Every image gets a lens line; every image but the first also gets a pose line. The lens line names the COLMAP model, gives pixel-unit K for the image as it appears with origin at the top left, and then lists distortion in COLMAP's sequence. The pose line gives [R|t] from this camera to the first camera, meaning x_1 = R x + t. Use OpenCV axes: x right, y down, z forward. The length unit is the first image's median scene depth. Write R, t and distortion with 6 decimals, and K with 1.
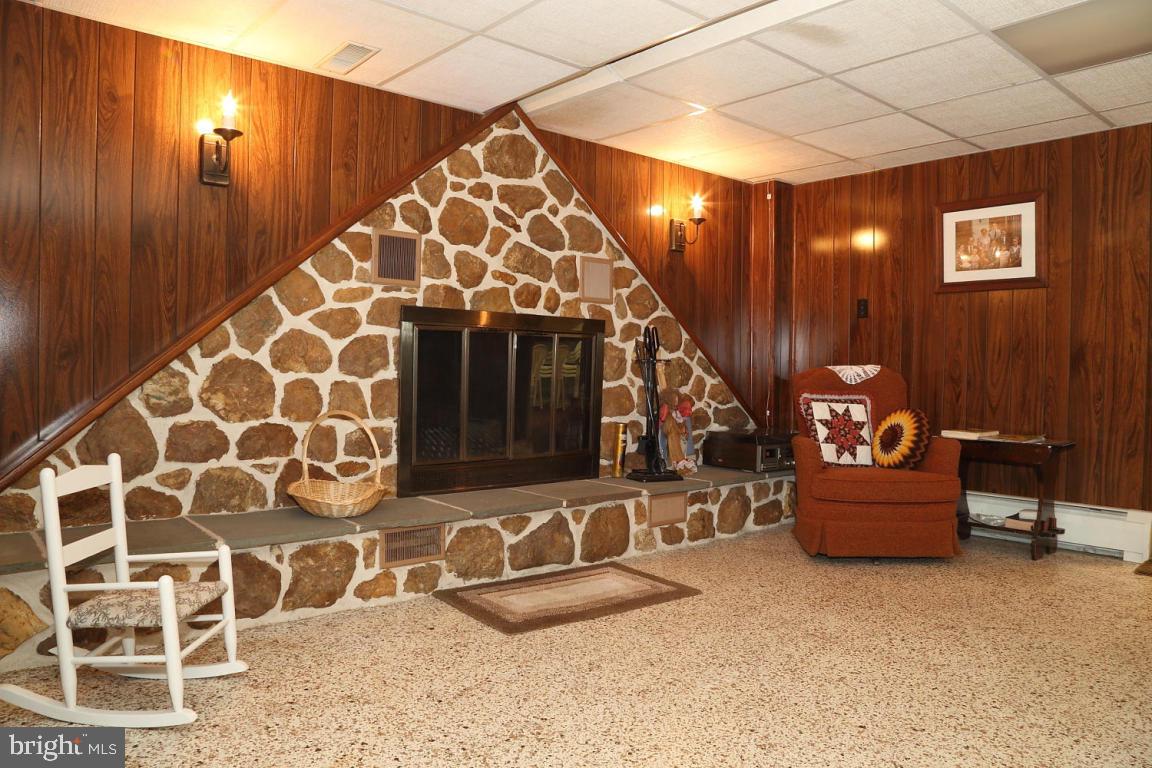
lens RADIAL K [[795.7, 0, 576.0], [0, 795.7, 384.0], [0, 0, 1]] dist [-0.124226, 0.073002]
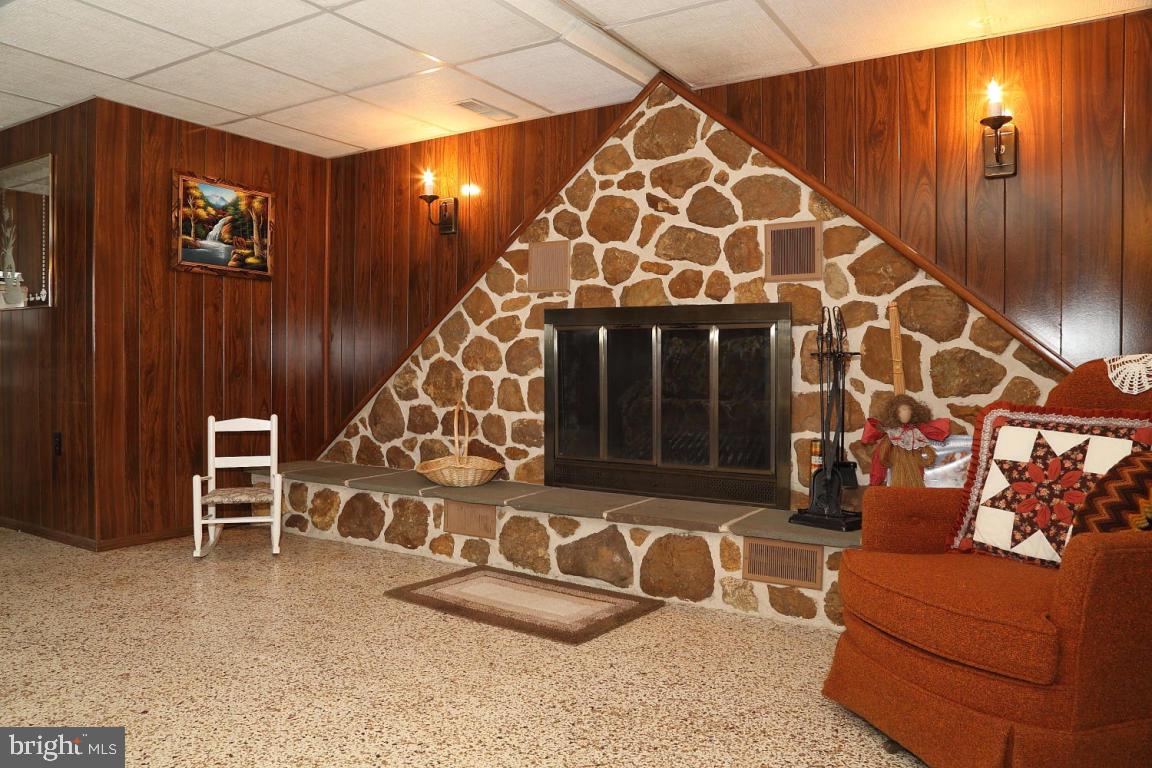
lens RADIAL K [[821.2, 0, 576.0], [0, 821.2, 384.0], [0, 0, 1]] dist [-0.115451, 0.077925]
pose [[0.300776, 0.007134, -0.953668, 0.873617], [-0.024778, 0.999693, -0.000337, 0.003163], [0.953373, 0.023732, 0.300861, 0.699290]]
